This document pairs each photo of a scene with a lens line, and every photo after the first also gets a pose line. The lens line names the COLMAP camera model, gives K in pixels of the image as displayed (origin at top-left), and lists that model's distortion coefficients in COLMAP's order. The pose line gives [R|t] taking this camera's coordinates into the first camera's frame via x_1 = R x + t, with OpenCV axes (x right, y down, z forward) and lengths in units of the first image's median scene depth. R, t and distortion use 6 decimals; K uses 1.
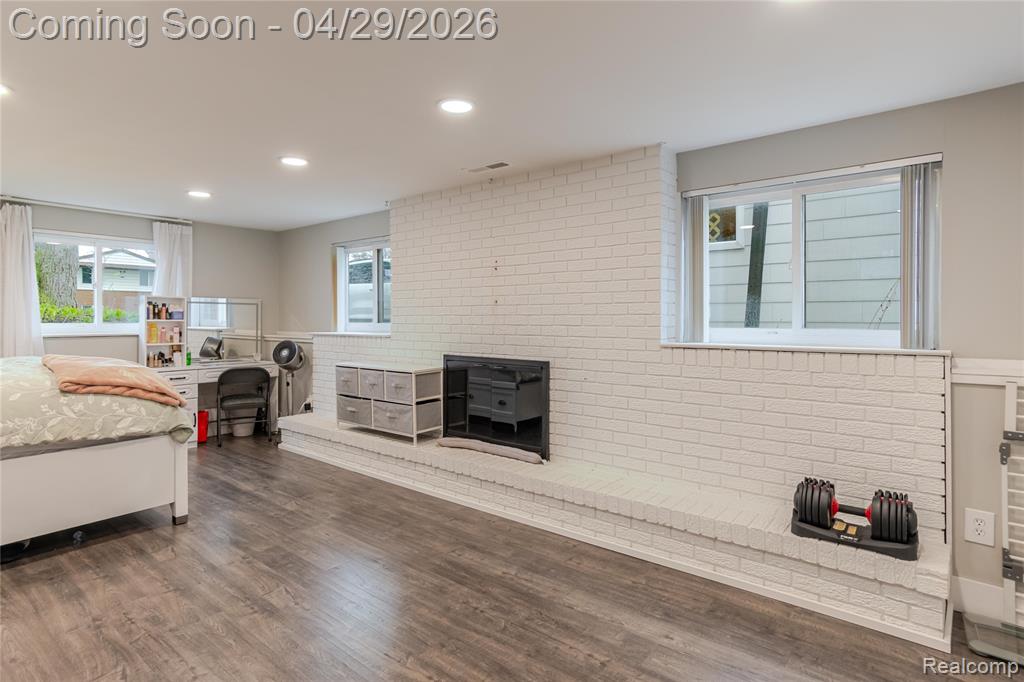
lens RADIAL K [[547.2, 0, 518.0], [0, 547.2, 322.9], [0, 0, 1]] dist [0.021321, 0.001533]
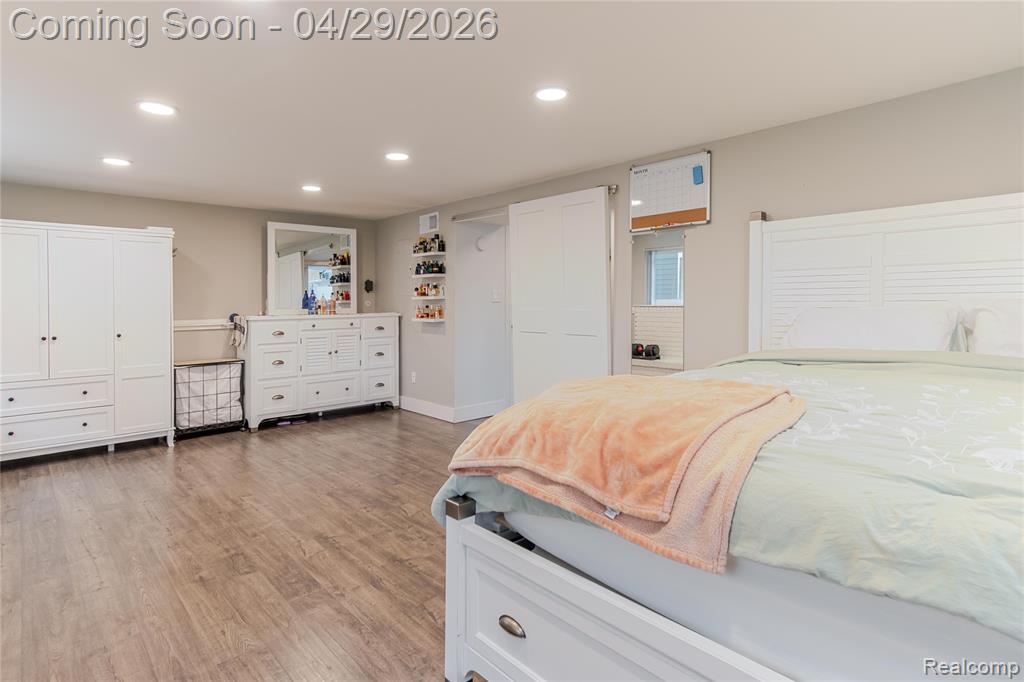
lens RADIAL K [[530.5, 0, 492.9], [0, 530.5, 319.0], [0, 0, 1]] dist [0.019042, 0.000437]
pose [[-0.985229, 0.000013, 0.171241, -0.826921], [0.006444, 0.999295, 0.036996, -0.006205], [-0.171120, 0.037553, -0.984534, 1.674673]]
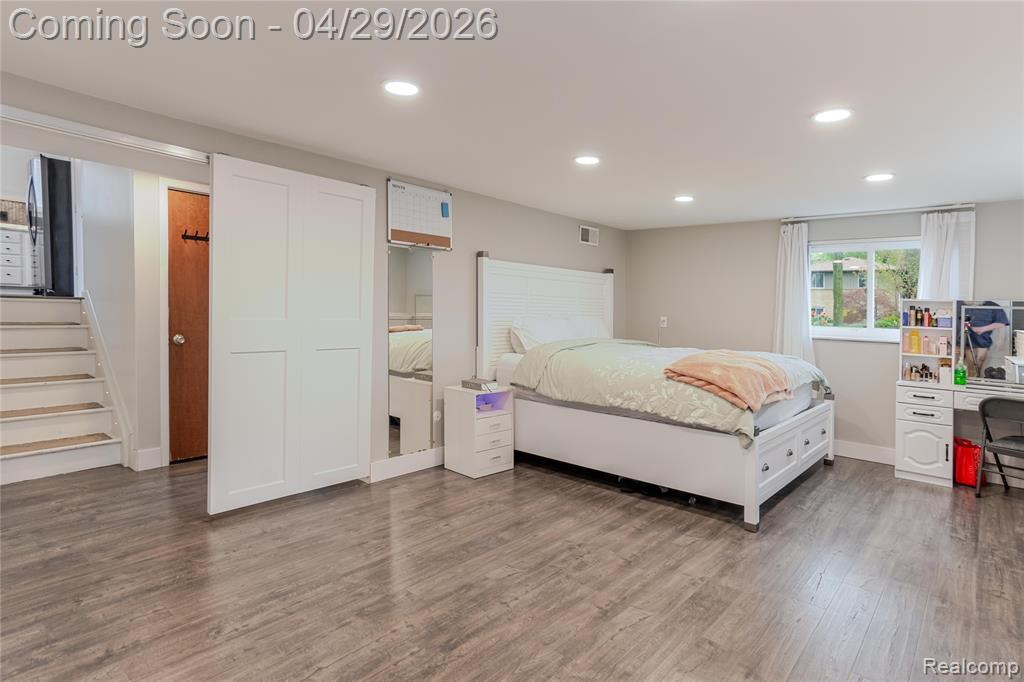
lens RADIAL K [[547.2, 0, 518.0], [0, 547.2, 322.9], [0, 0, 1]] dist [0.021321, 0.001533]
pose [[-0.037321, 0.022281, -0.999055, 0.421200], [-0.038659, 0.998971, 0.023723, -0.013955], [0.998555, 0.039507, -0.036422, 0.691094]]
